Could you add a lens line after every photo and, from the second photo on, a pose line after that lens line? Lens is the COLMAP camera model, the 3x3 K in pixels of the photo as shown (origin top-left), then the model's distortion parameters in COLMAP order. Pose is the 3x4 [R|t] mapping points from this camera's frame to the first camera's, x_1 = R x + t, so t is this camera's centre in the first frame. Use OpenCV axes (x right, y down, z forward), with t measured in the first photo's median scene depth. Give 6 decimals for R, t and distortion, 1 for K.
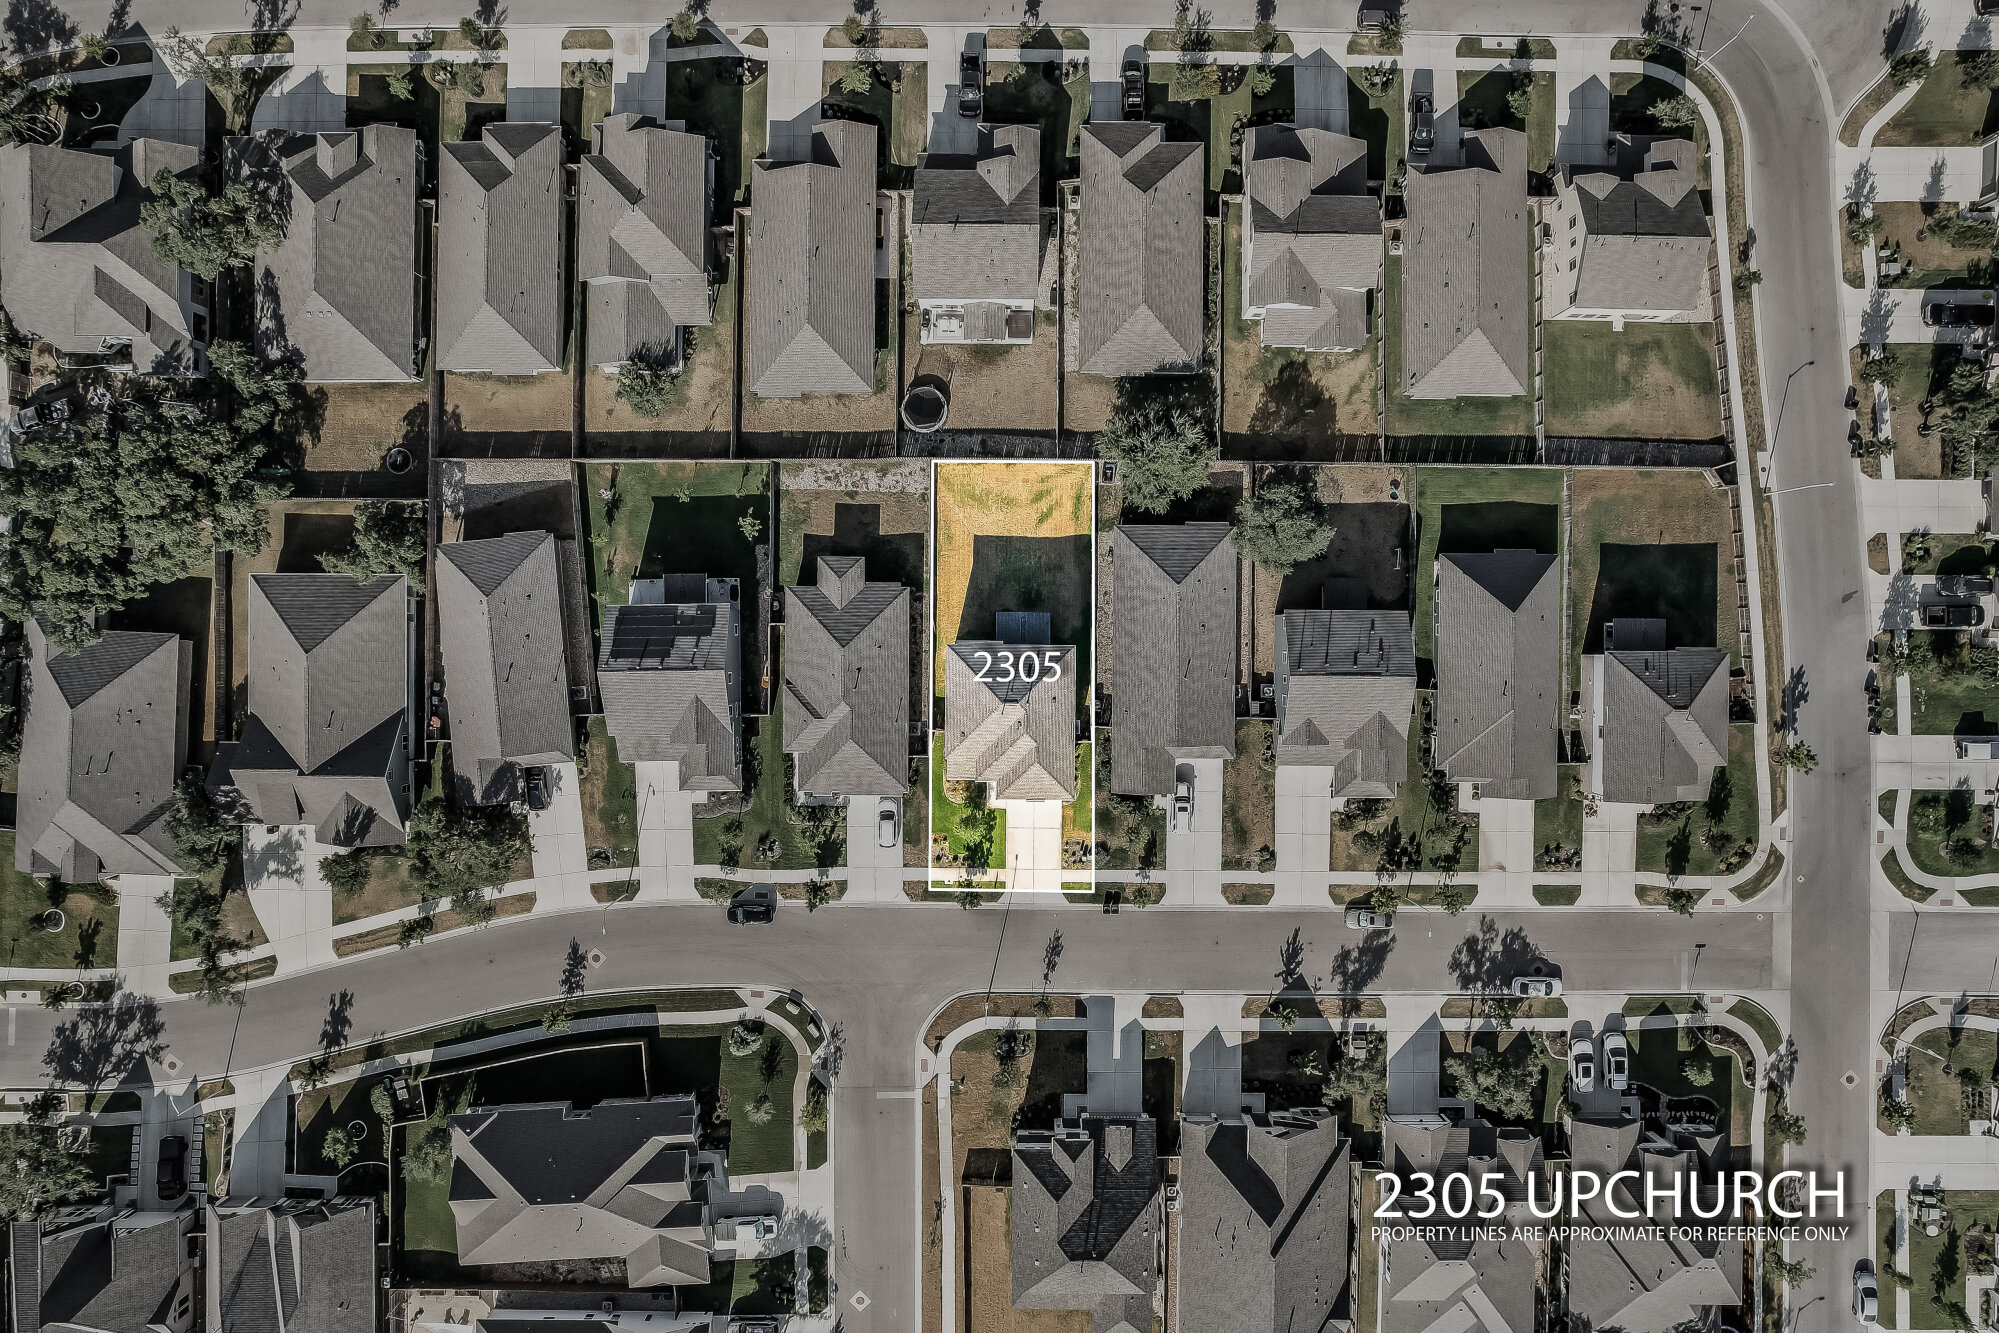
lens RADIAL K [[1294.8, 0, 1010.3], [0, 1294.8, 665.9], [0, 0, 1]] dist [-0.057666, 0.043419]
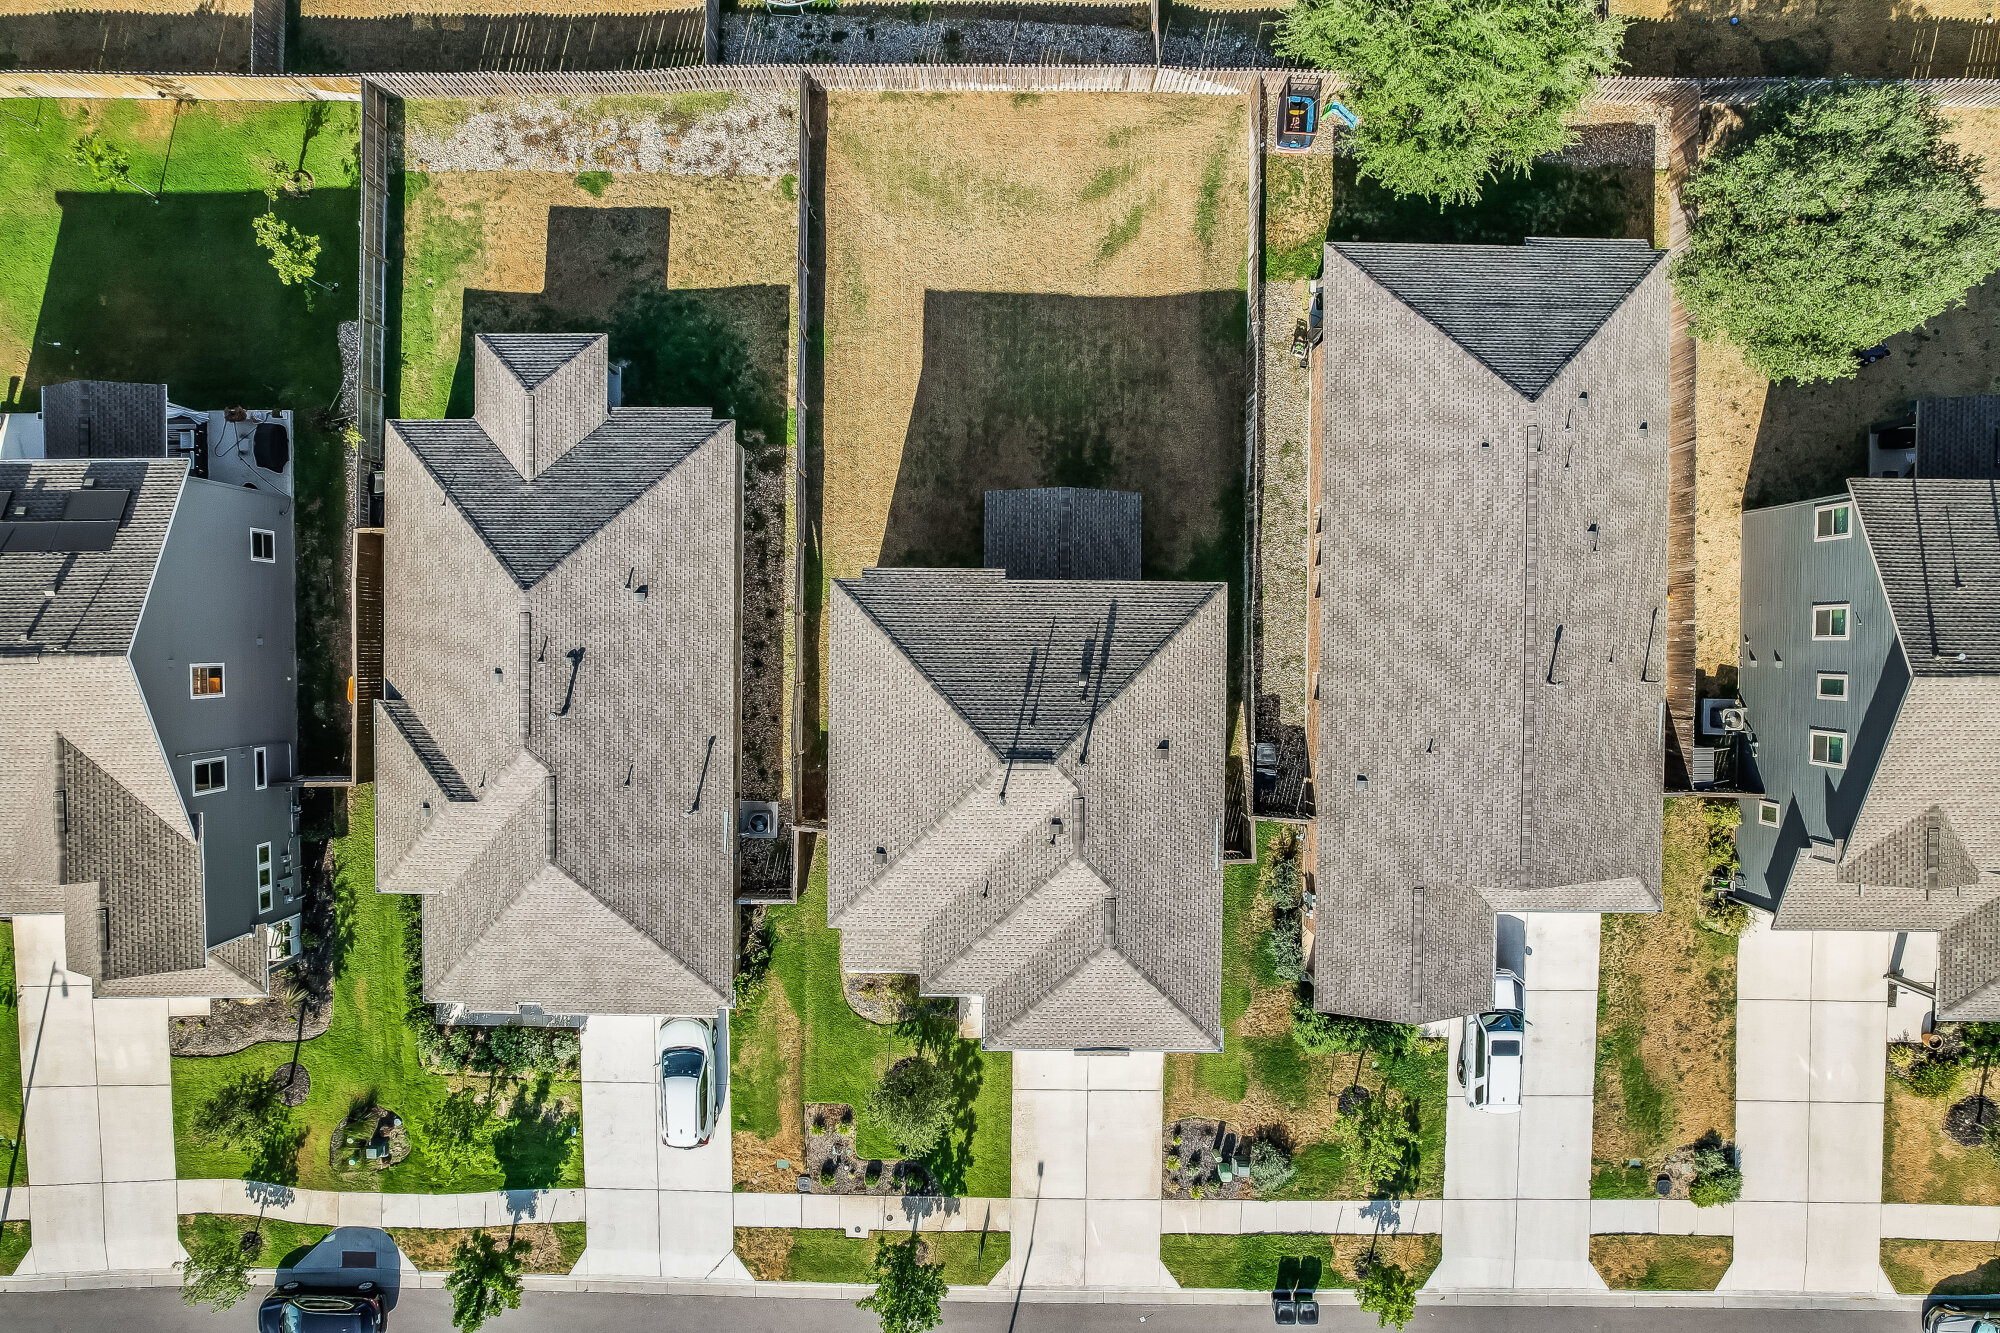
lens RADIAL K [[1295.4, 0, 1006.8], [0, 1295.4, 672.5], [0, 0, 1]] dist [-0.057666, 0.043419]
pose [[0.999998, 0.001561, -0.000977, -0.004510], [-0.001554, 0.999974, 0.007103, 0.004334], [0.000988, -0.007102, 0.999974, 0.635313]]
